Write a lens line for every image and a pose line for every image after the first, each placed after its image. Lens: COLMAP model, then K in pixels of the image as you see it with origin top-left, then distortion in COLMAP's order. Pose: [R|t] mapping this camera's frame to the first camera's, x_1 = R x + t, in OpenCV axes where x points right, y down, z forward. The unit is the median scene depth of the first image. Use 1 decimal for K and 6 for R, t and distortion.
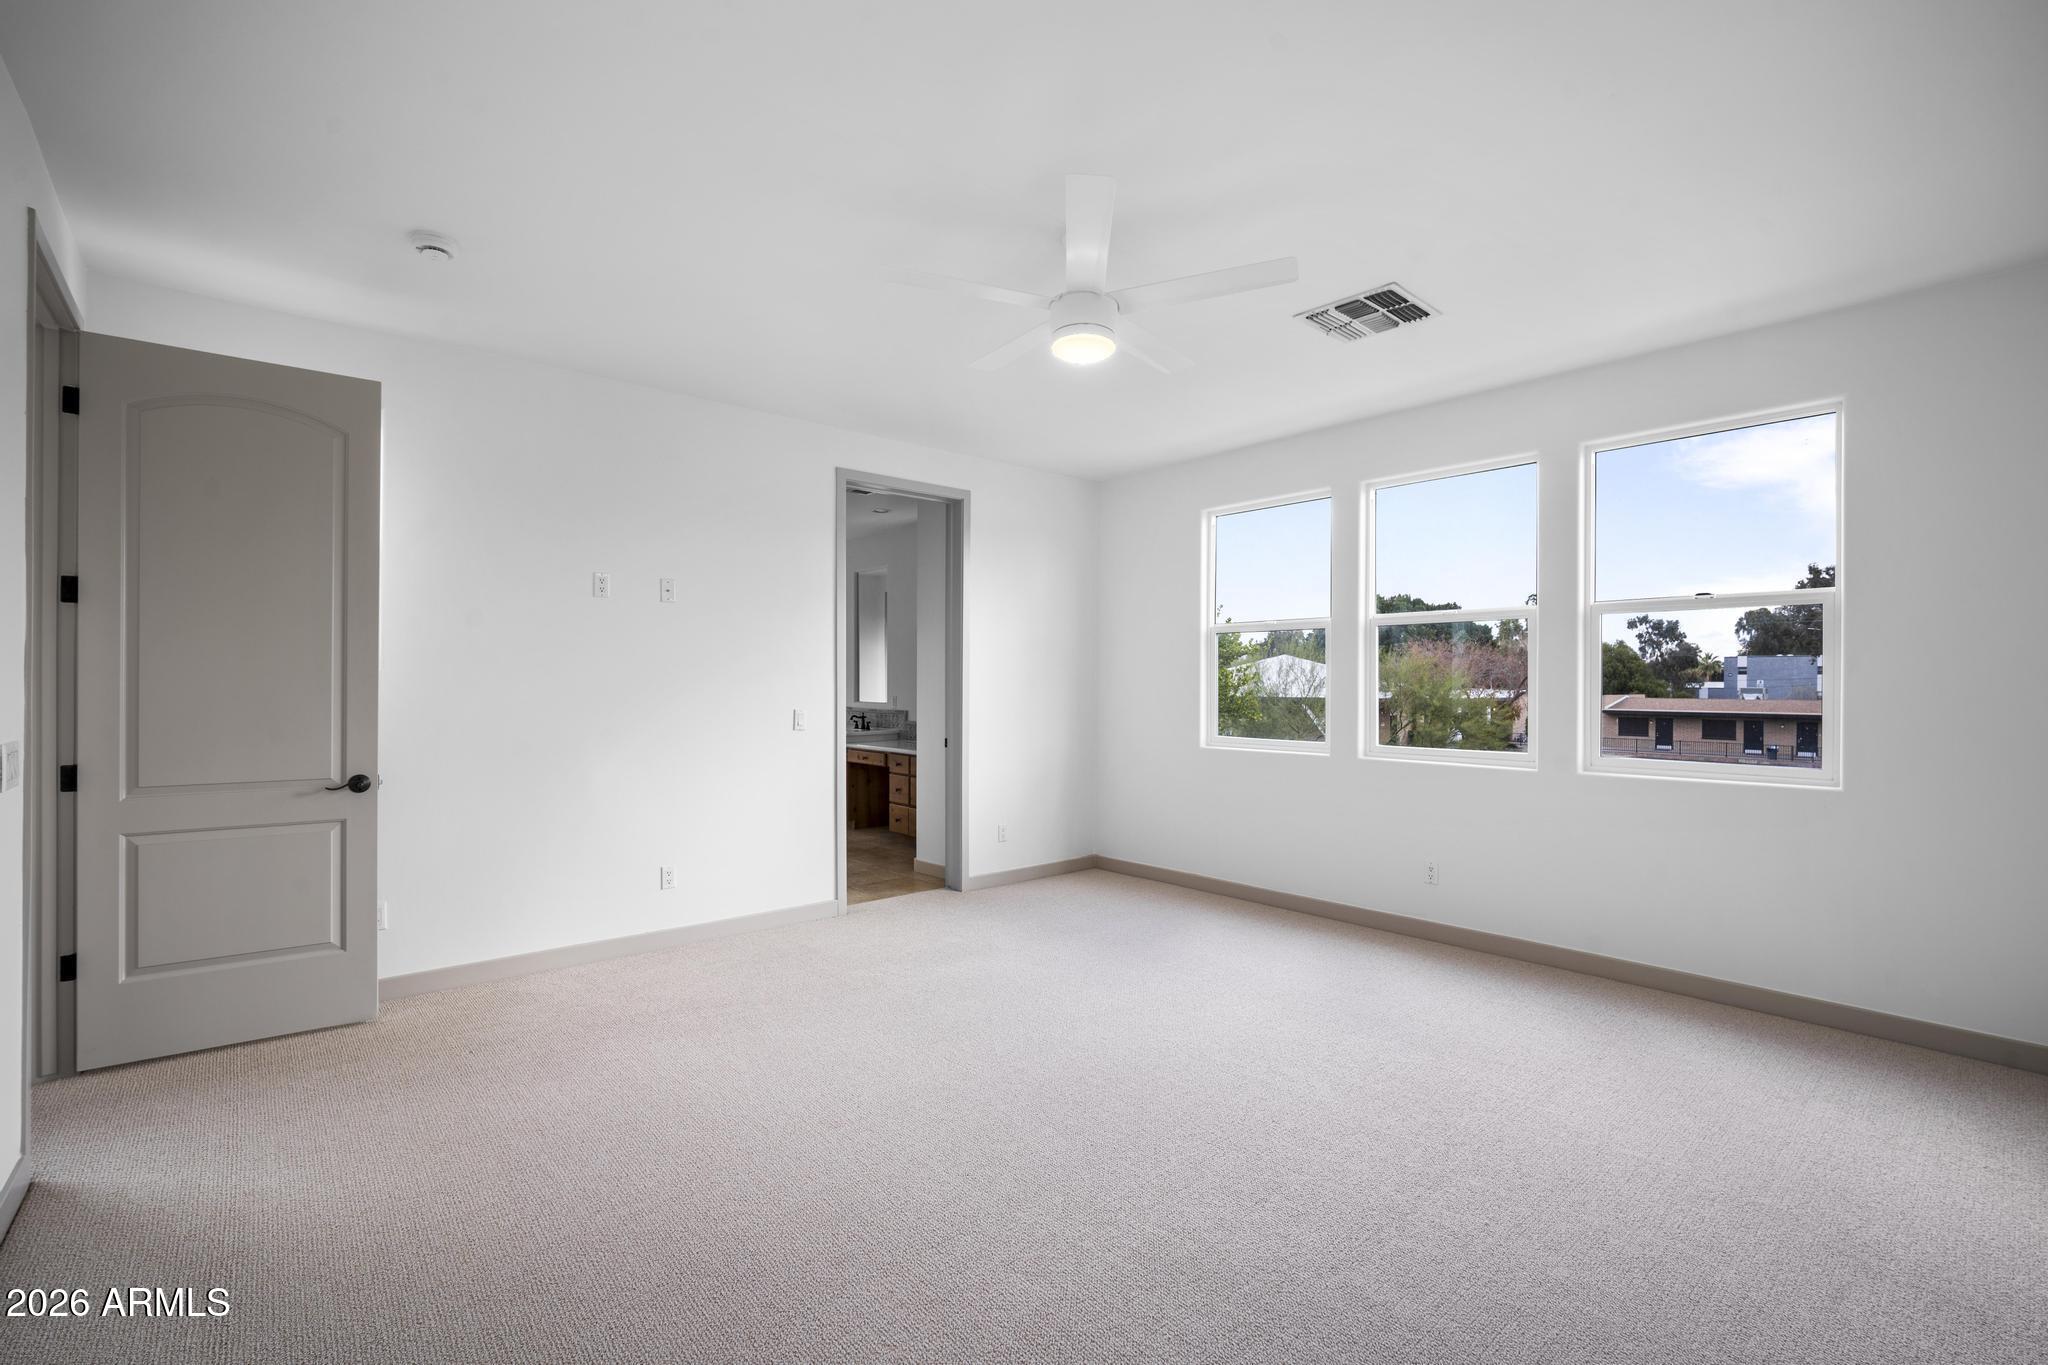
lens RADIAL K [[906.5, 0, 1017.0], [0, 906.5, 675.1], [0, 0, 1]] dist [-0.002737, 0.000163]
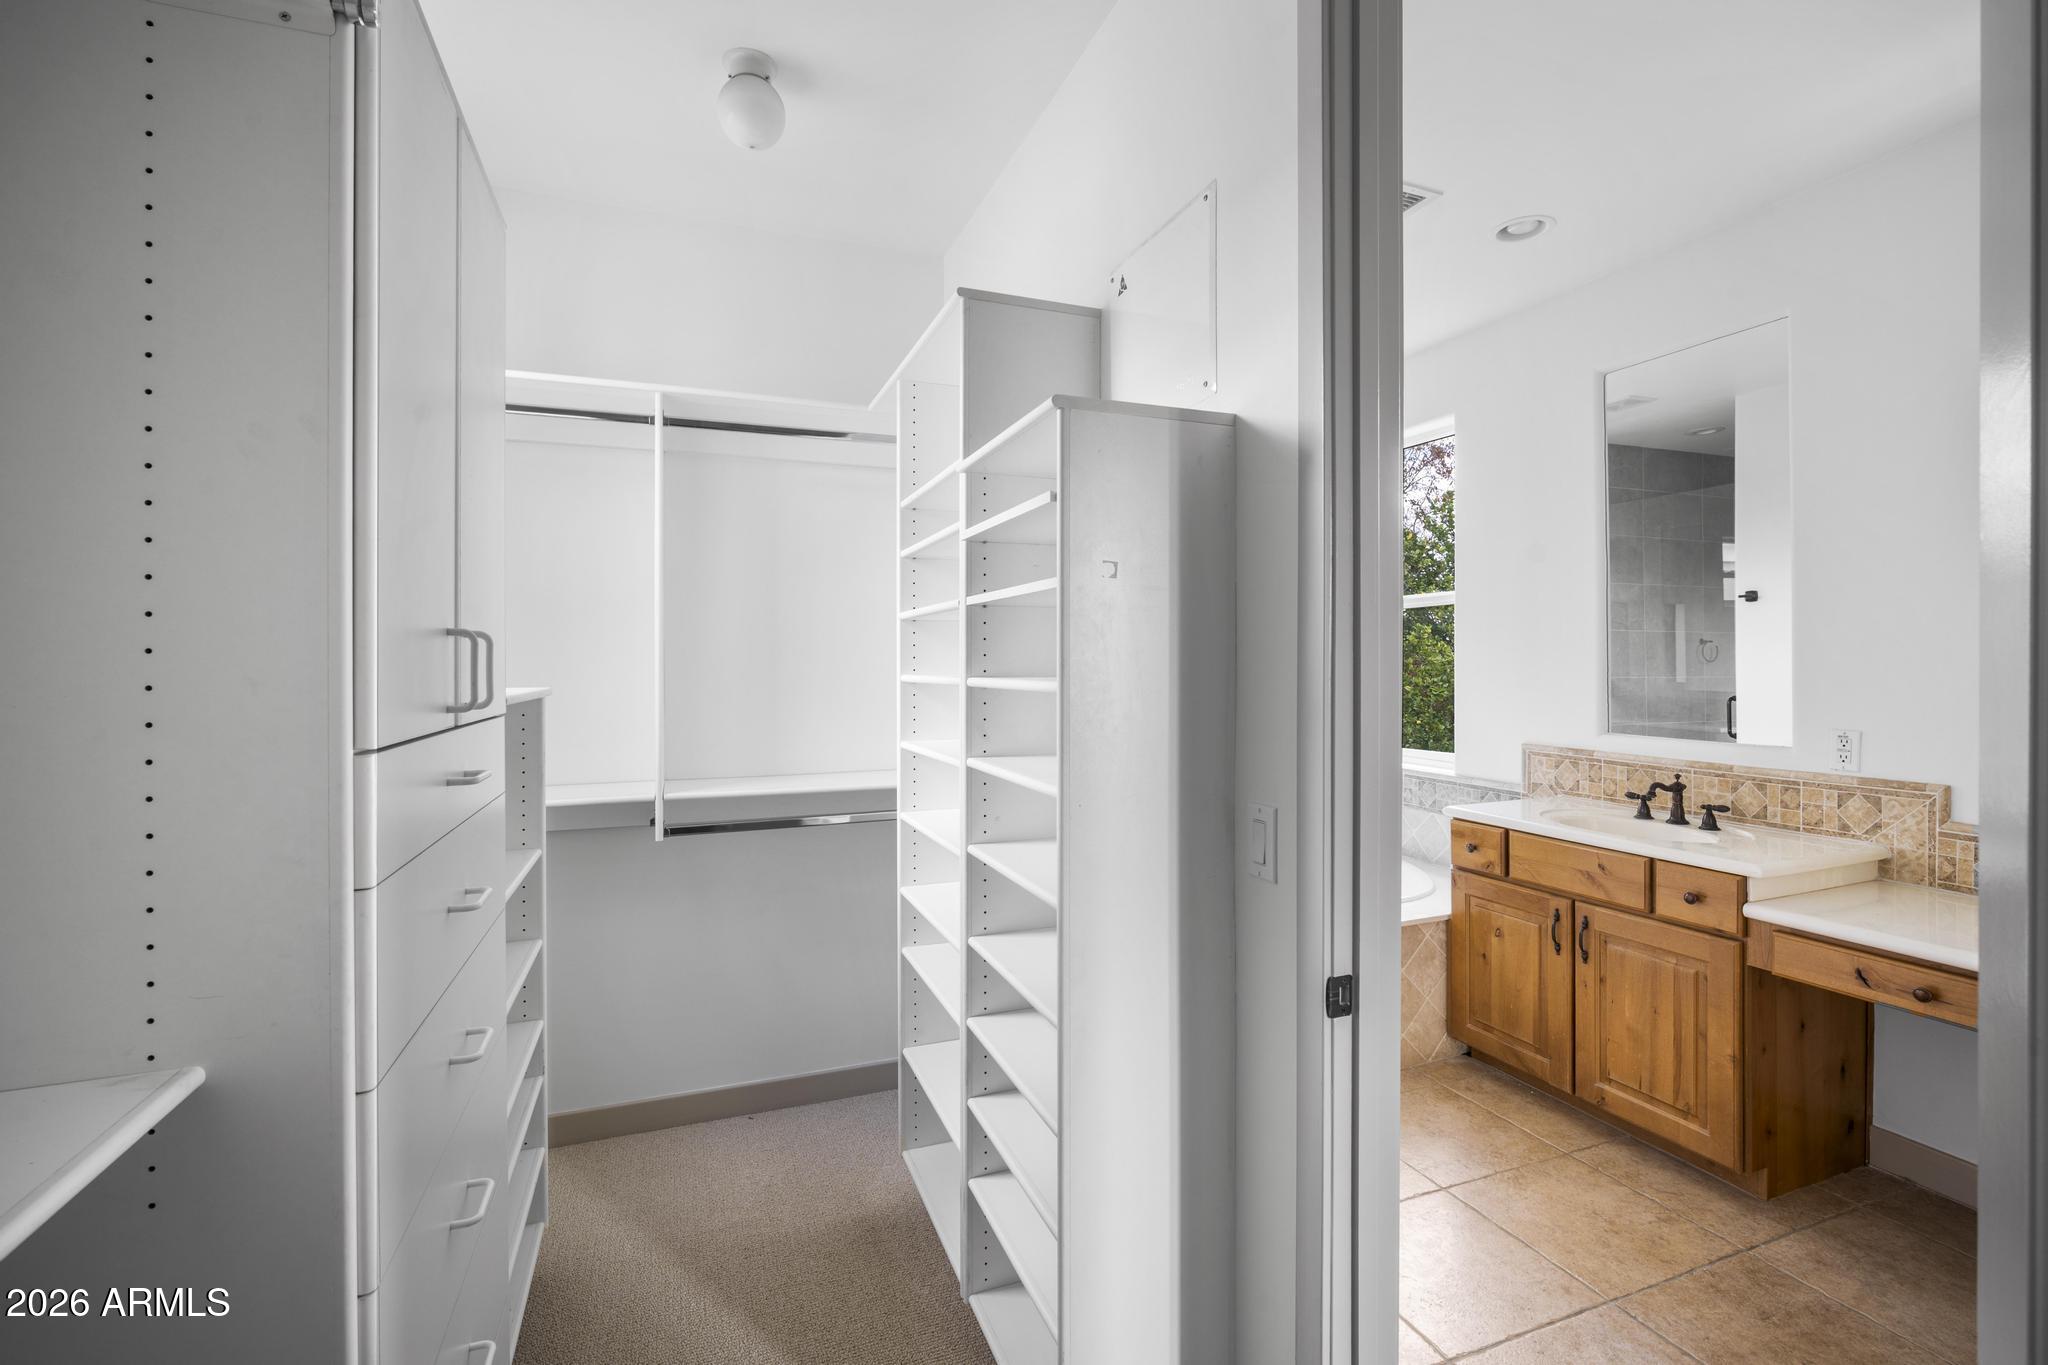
lens RADIAL K [[916.1, 0, 1033.3], [0, 916.1, 655.9], [0, 0, 1]] dist [-0.000111, 0.000436]
pose [[0.948686, -0.004114, -0.316193, -0.295644], [0.005061, 0.999985, 0.002172, -0.003704], [0.316179, -0.003661, 0.948692, 0.627165]]
